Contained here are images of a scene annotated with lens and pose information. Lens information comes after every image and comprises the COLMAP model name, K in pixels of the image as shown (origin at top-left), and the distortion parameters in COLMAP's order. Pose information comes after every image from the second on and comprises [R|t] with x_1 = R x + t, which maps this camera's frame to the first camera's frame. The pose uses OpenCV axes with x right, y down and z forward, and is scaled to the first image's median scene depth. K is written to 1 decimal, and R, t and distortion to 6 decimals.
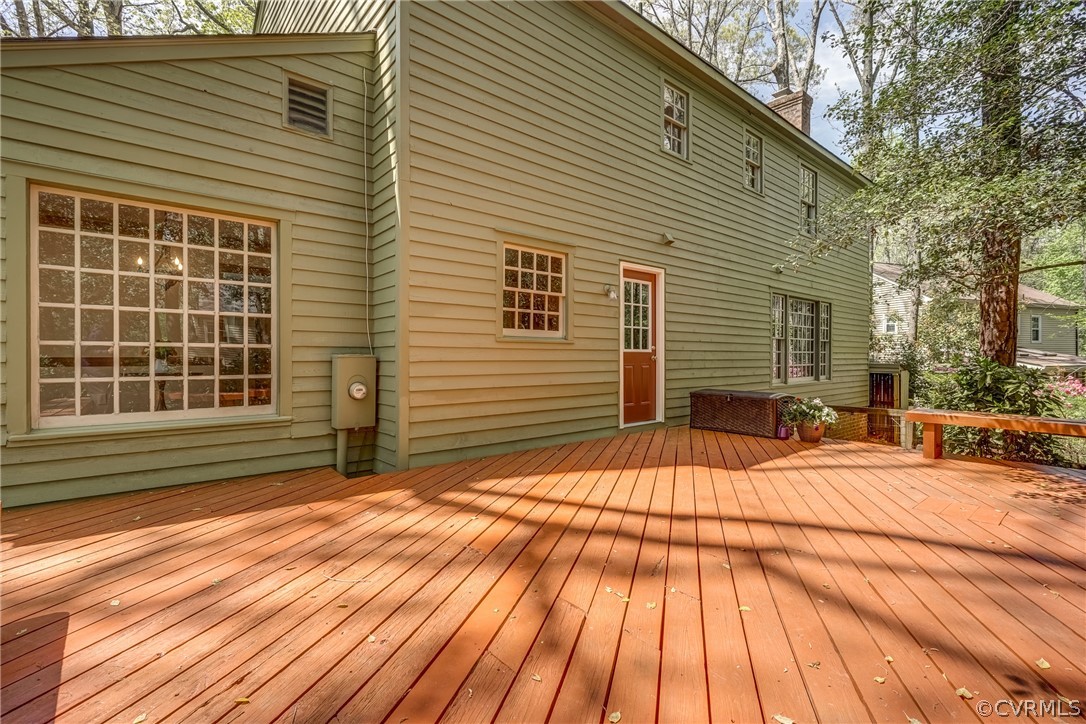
lens RADIAL K [[490.6, 0, 541.9], [0, 490.6, 358.3], [0, 0, 1]] dist [-0.004588, 0.001825]
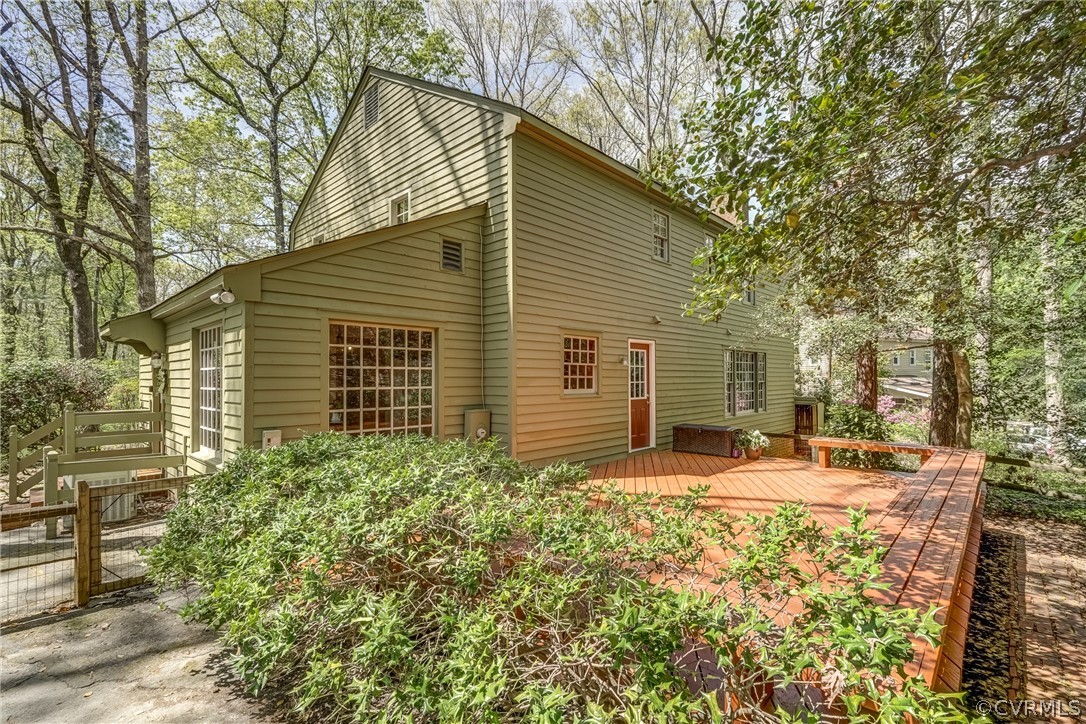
lens RADIAL K [[490.6, 0, 546.7], [0, 490.6, 369.4], [0, 0, 1]] dist [-0.004588, 0.001825]
pose [[0.994073, -0.001398, 0.108706, -0.244949], [0.003755, 0.999762, -0.021481, -0.075538], [-0.108650, 0.021762, 0.993842, -0.433477]]
